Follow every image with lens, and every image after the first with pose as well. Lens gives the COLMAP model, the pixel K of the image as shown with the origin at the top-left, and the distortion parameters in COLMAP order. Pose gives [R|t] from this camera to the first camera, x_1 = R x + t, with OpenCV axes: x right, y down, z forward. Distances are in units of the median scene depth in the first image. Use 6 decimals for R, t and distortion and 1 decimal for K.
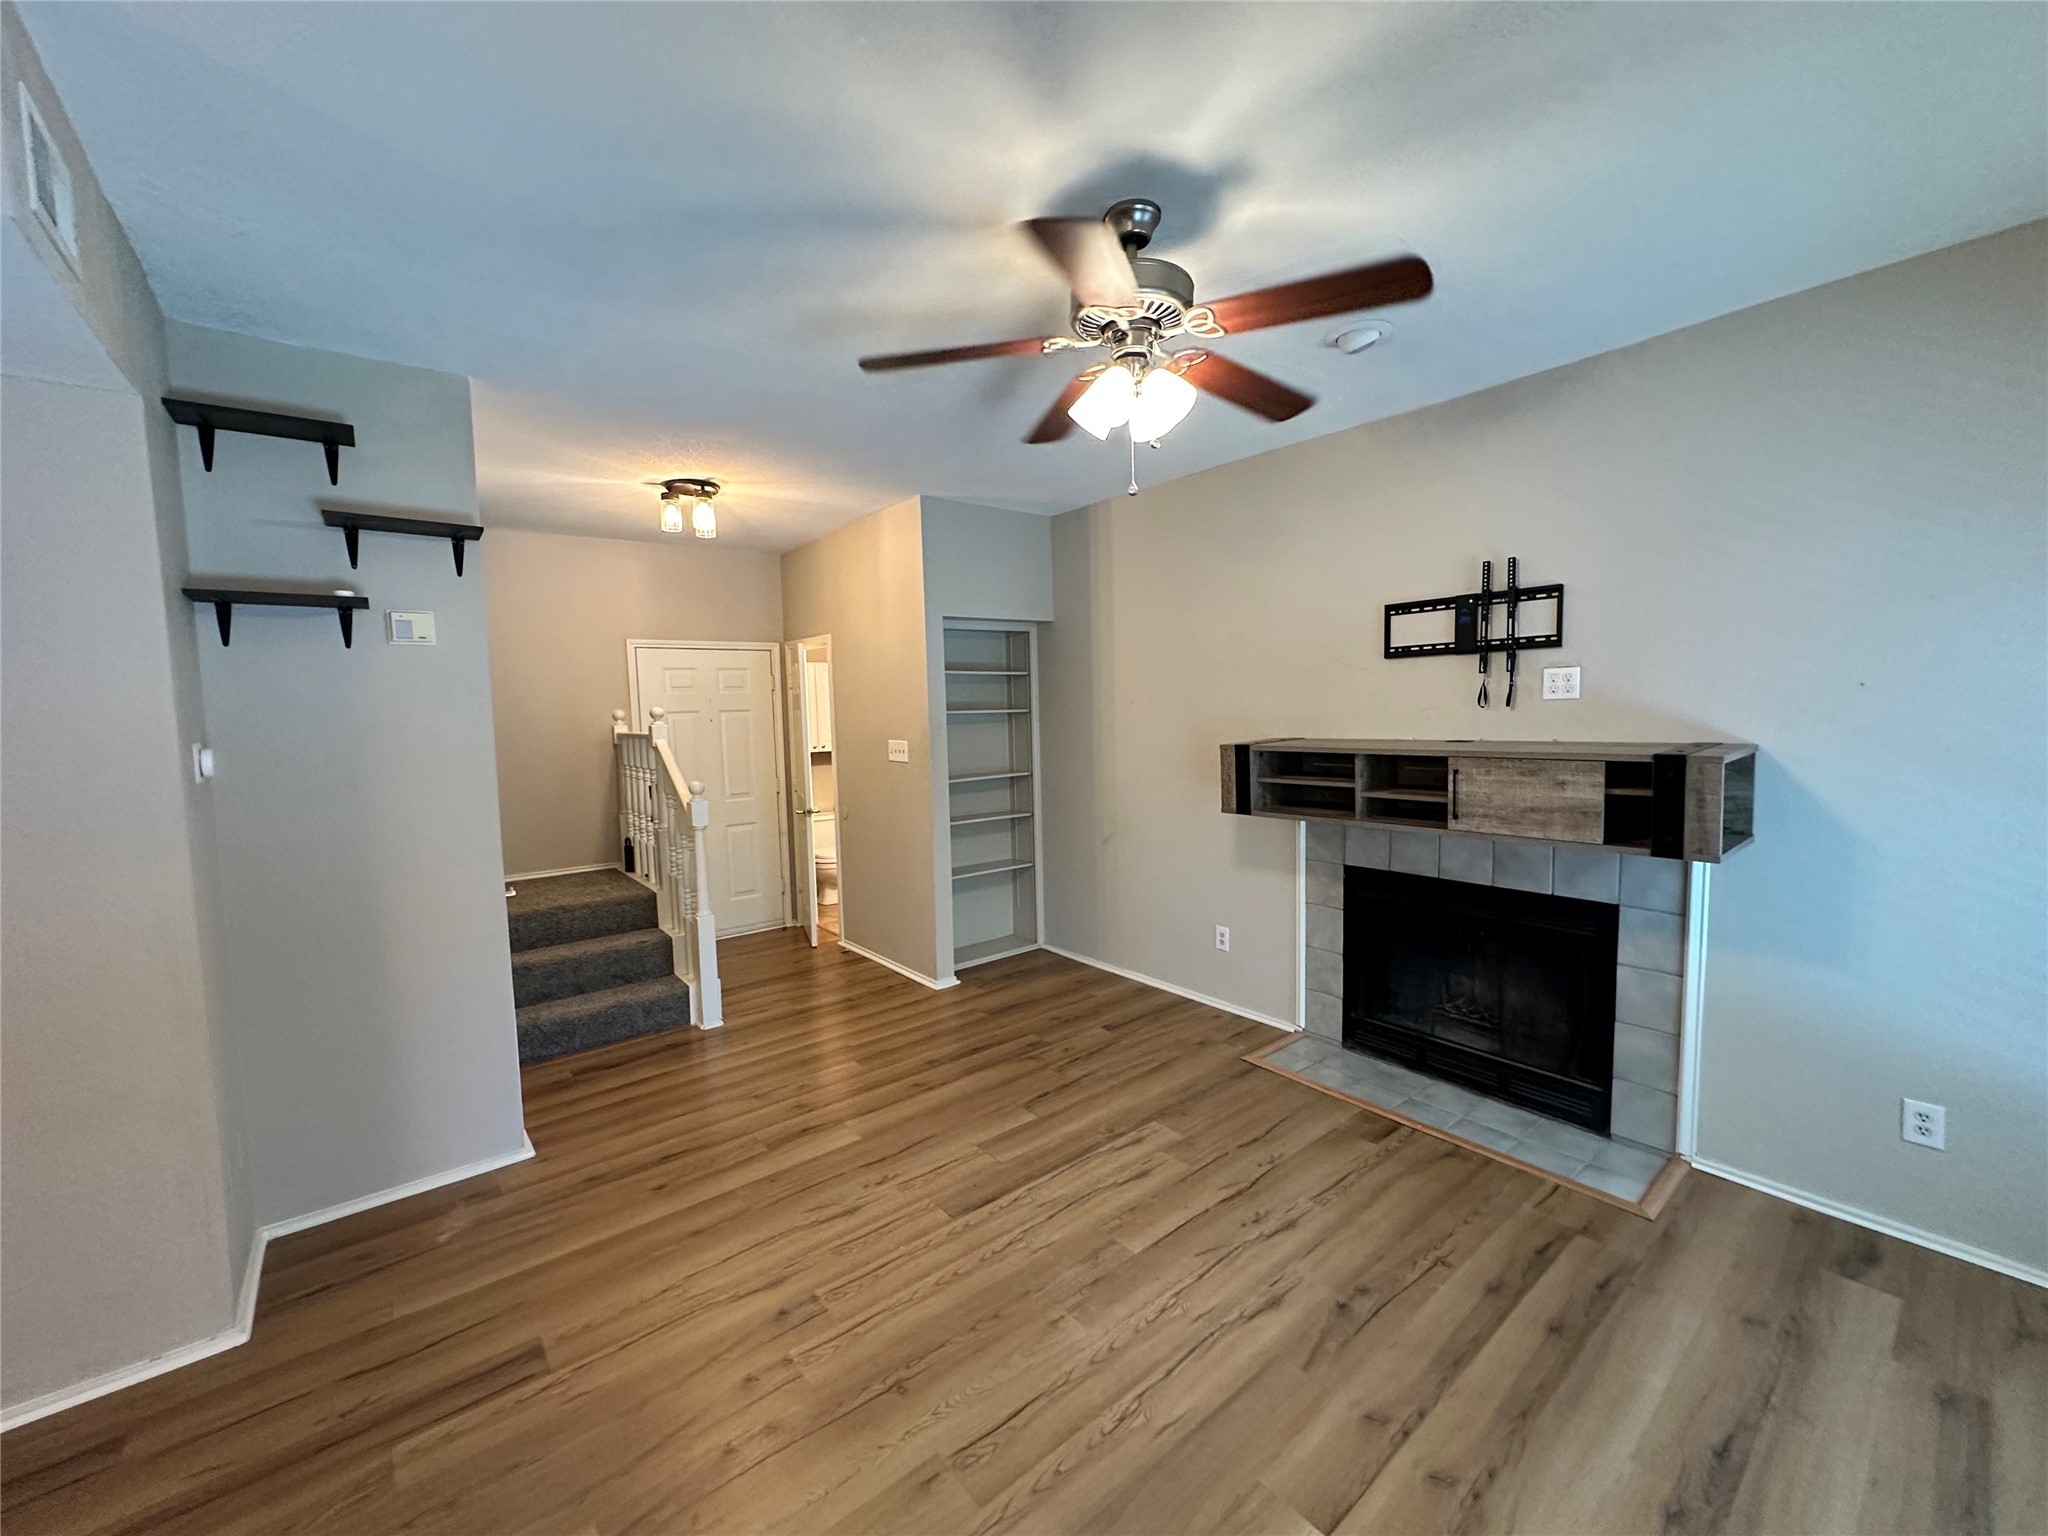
lens RADIAL K [[815.9, 0, 1020.2], [0, 815.9, 772.2], [0, 0, 1]] dist [-0.003201, 0.000260]
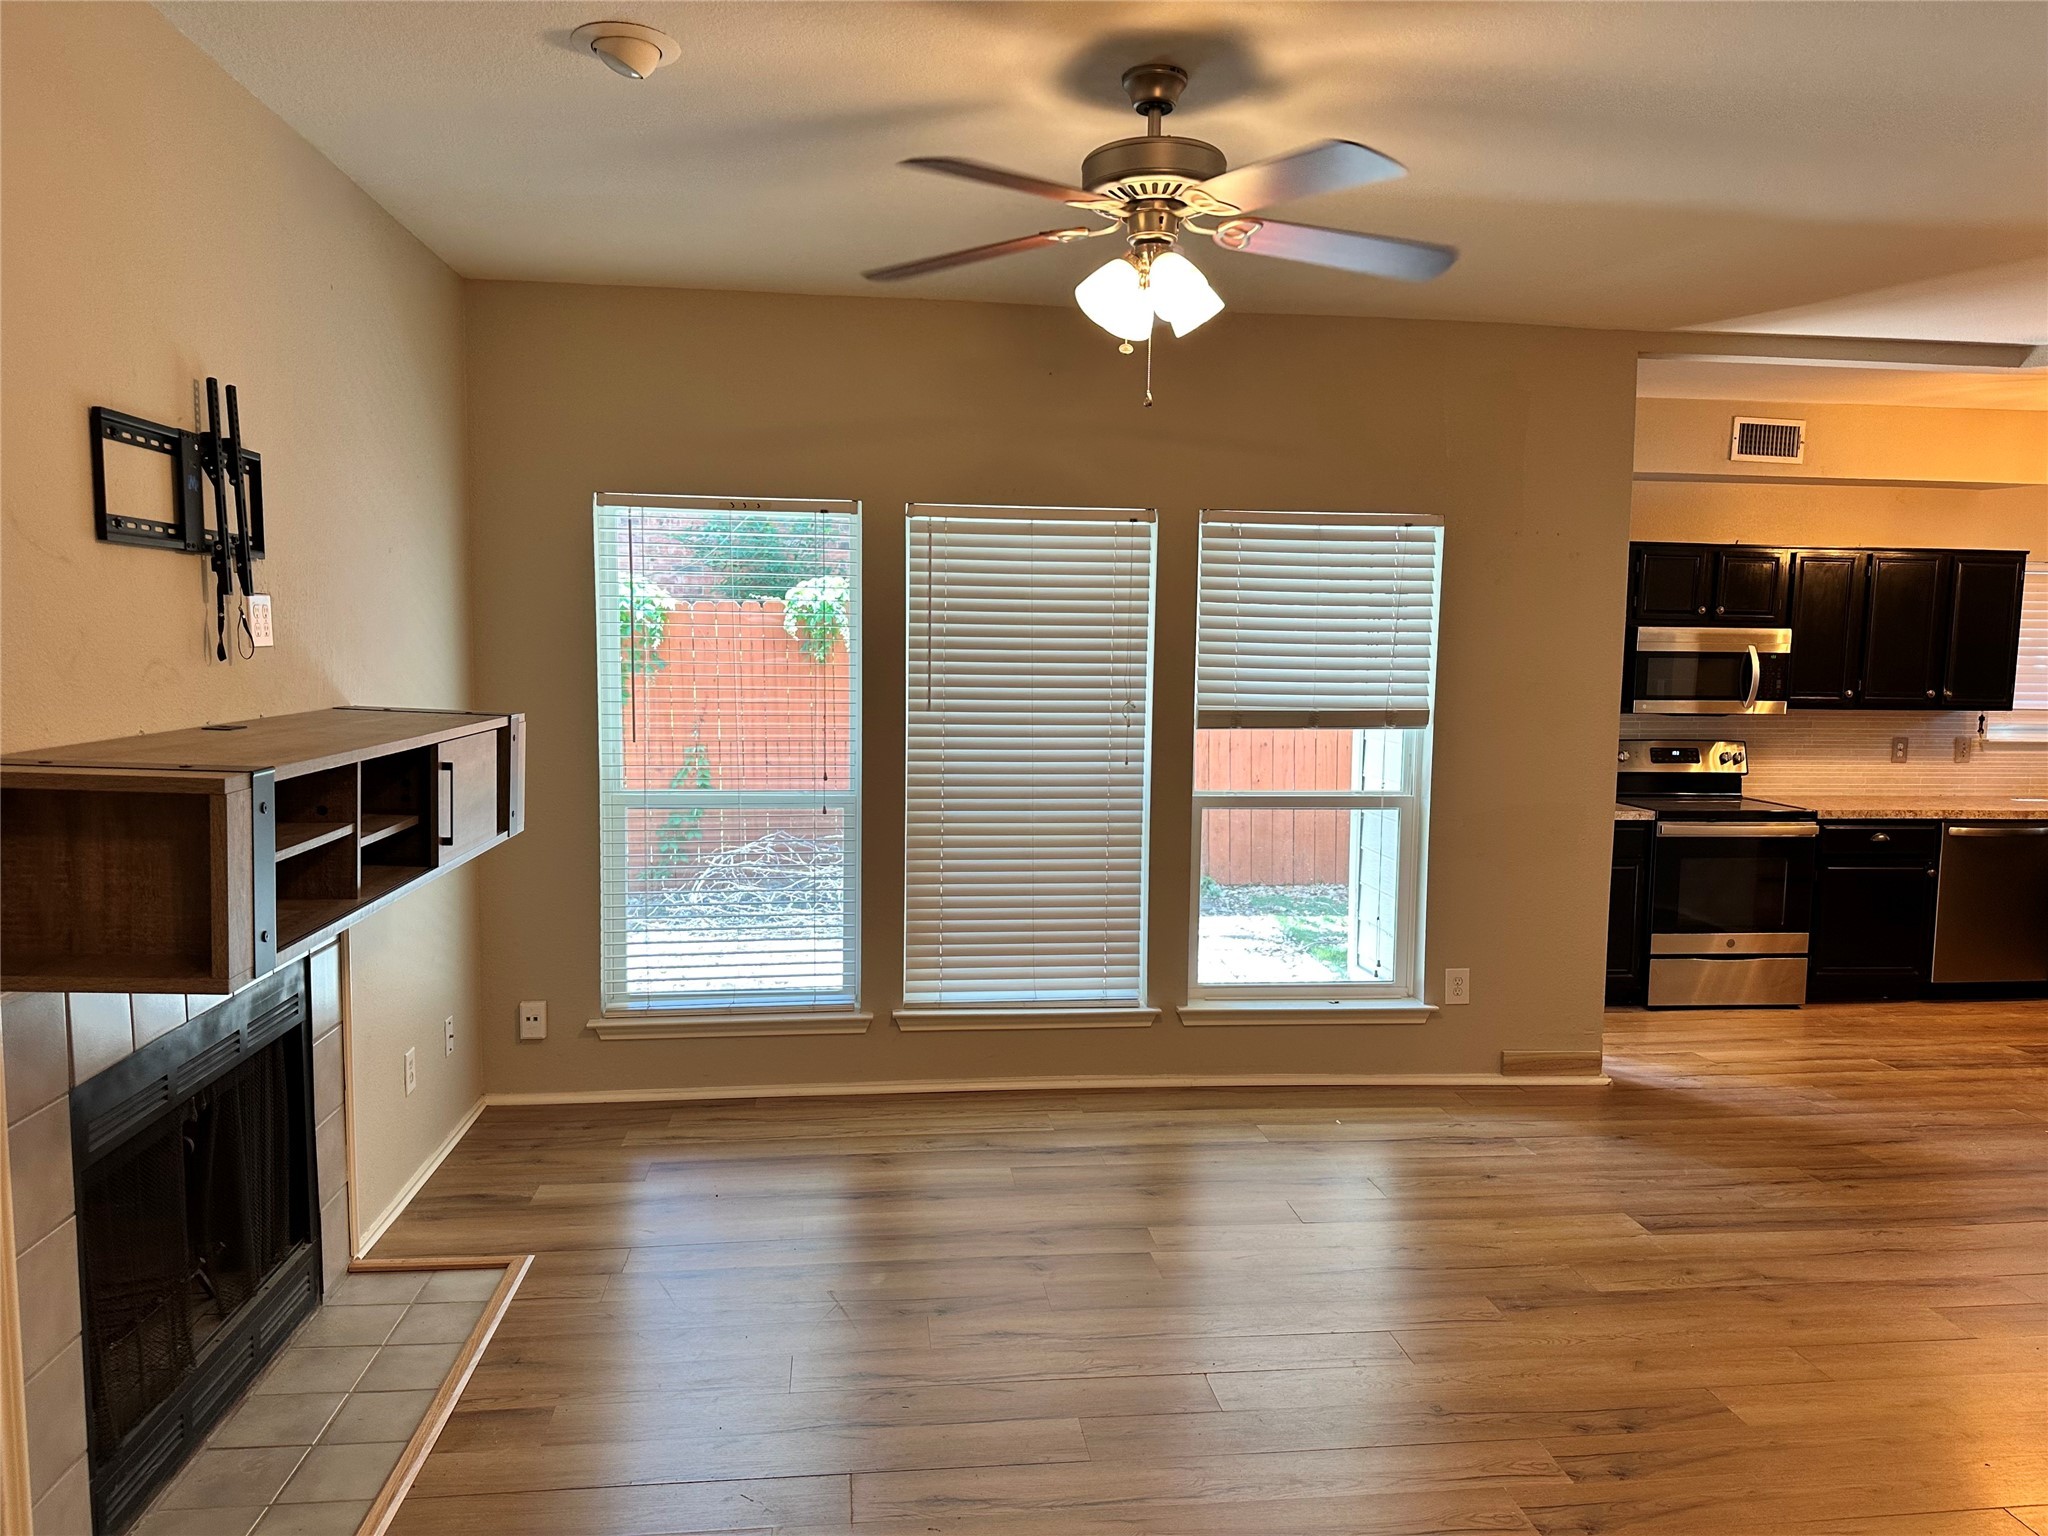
lens RADIAL K [[1442.1, 0, 1036.3], [0, 1442.1, 775.8], [0, 0, 1]] dist [0.031312, -0.031144]
pose [[-0.850652, -0.037529, 0.524389, -0.359361], [0.047668, 0.987835, 0.148022, -0.119087], [-0.523564, 0.150912, -0.838514, 1.514904]]
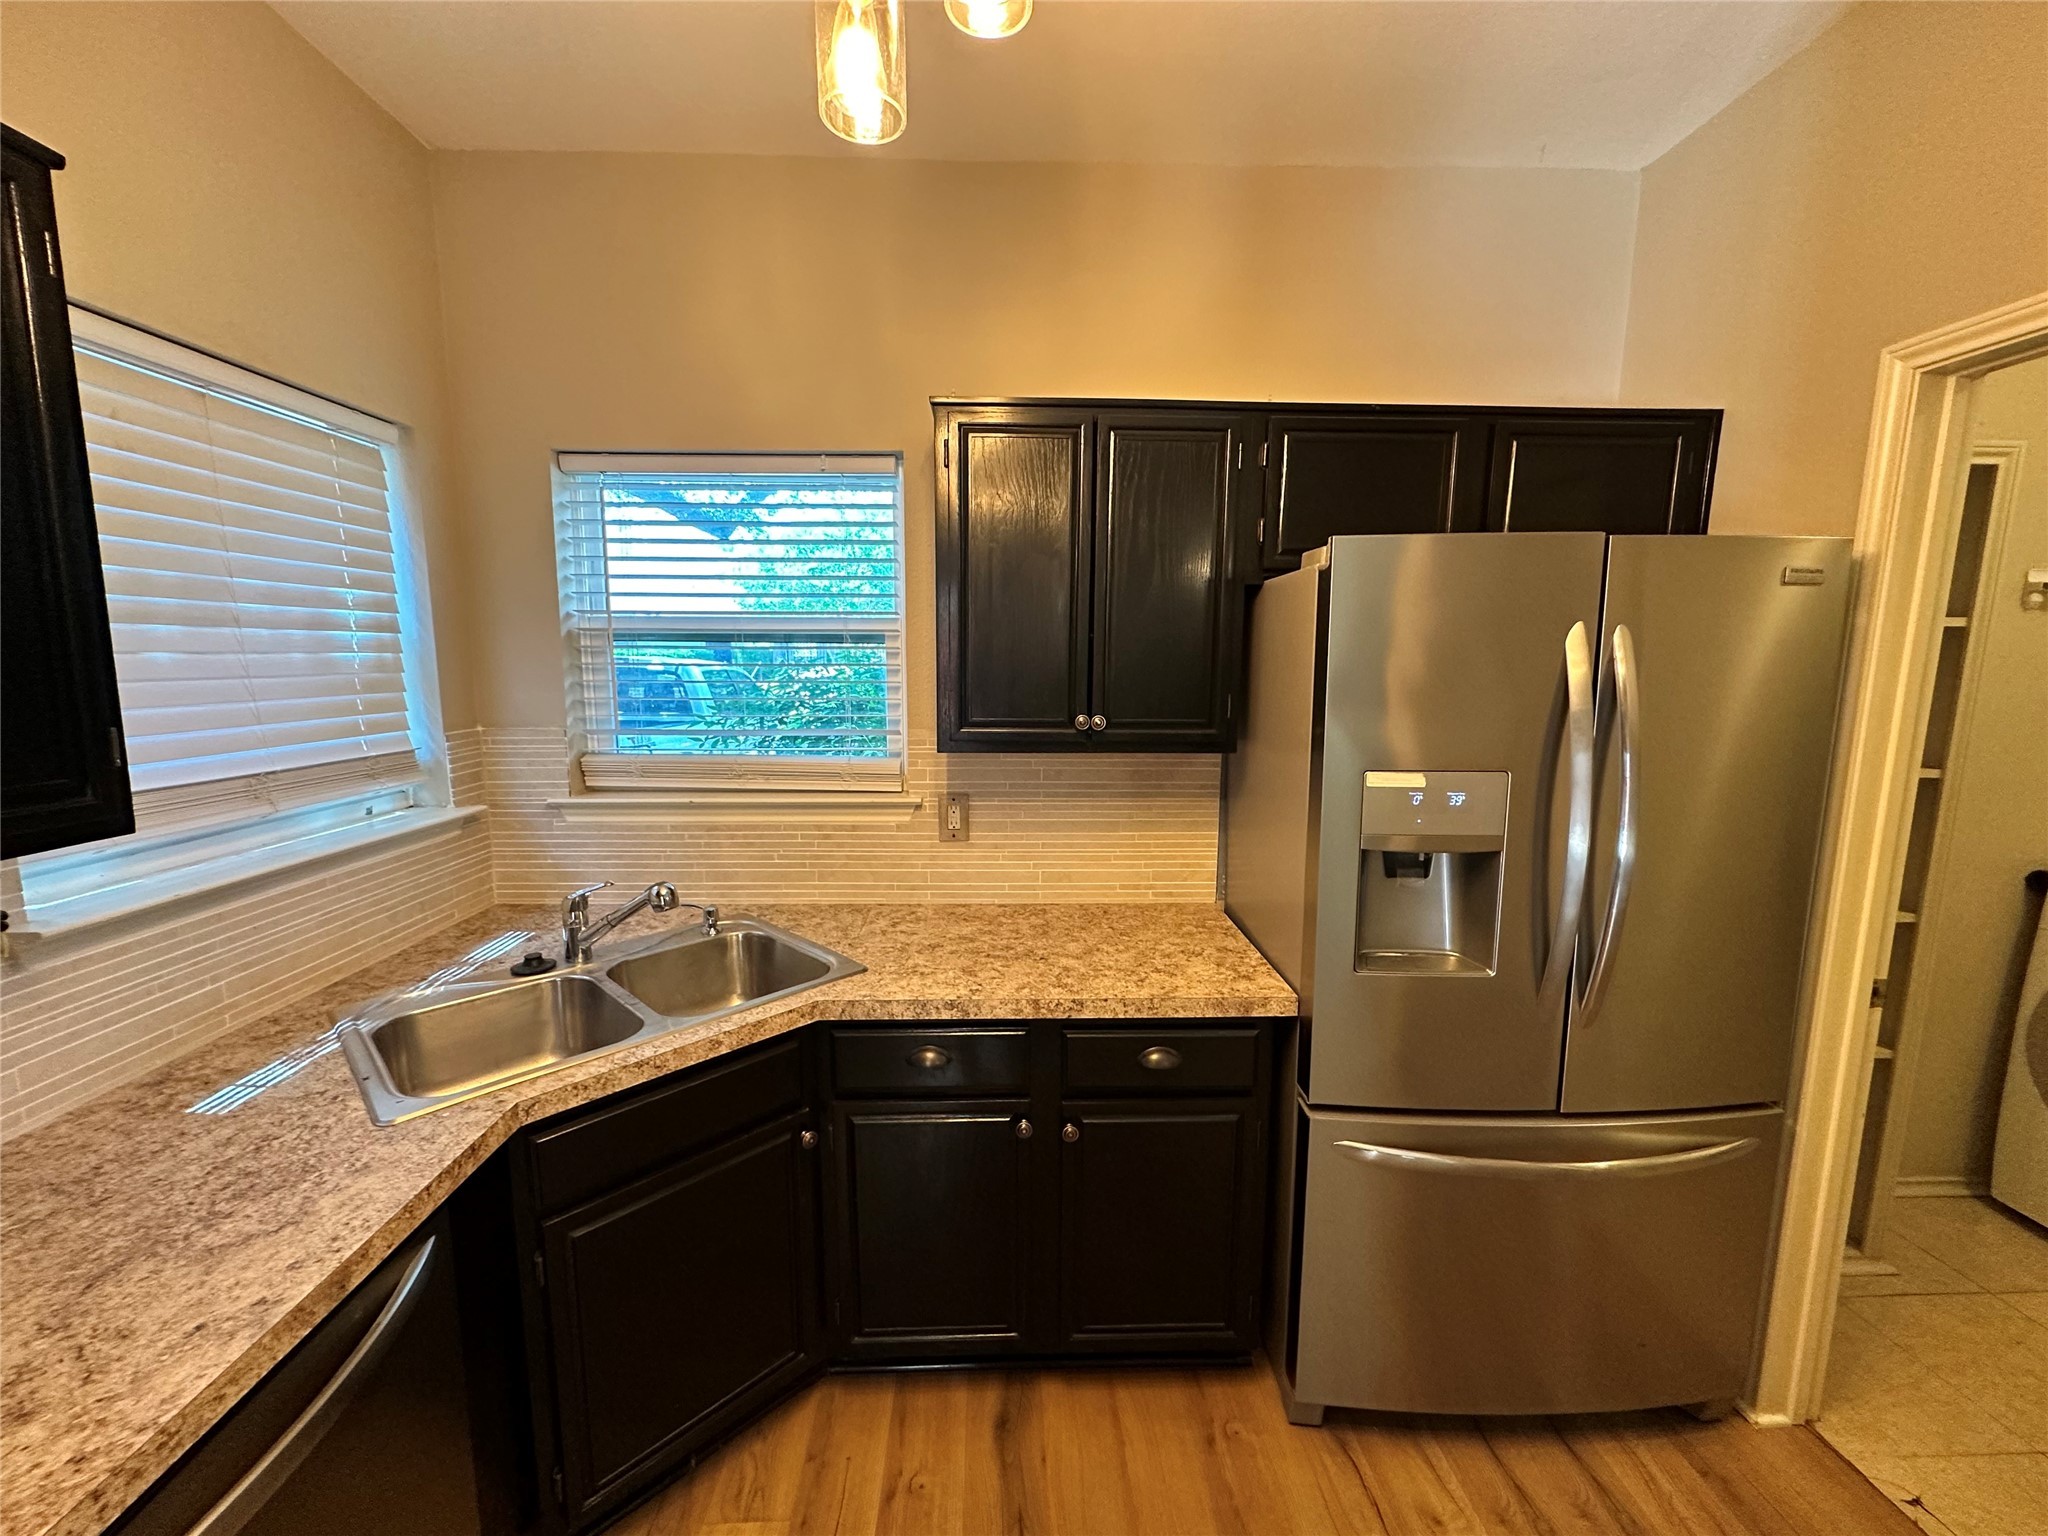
lens RADIAL K [[815.9, 0, 1029.0], [0, 815.9, 772.1], [0, 0, 1]] dist [-0.003201, 0.000260]
pose [[-0.599678, 0.129537, -0.789687, -0.422724], [-0.055789, 0.977643, 0.202734, 0.079102], [0.798294, 0.165631, -0.579045, -0.721629]]
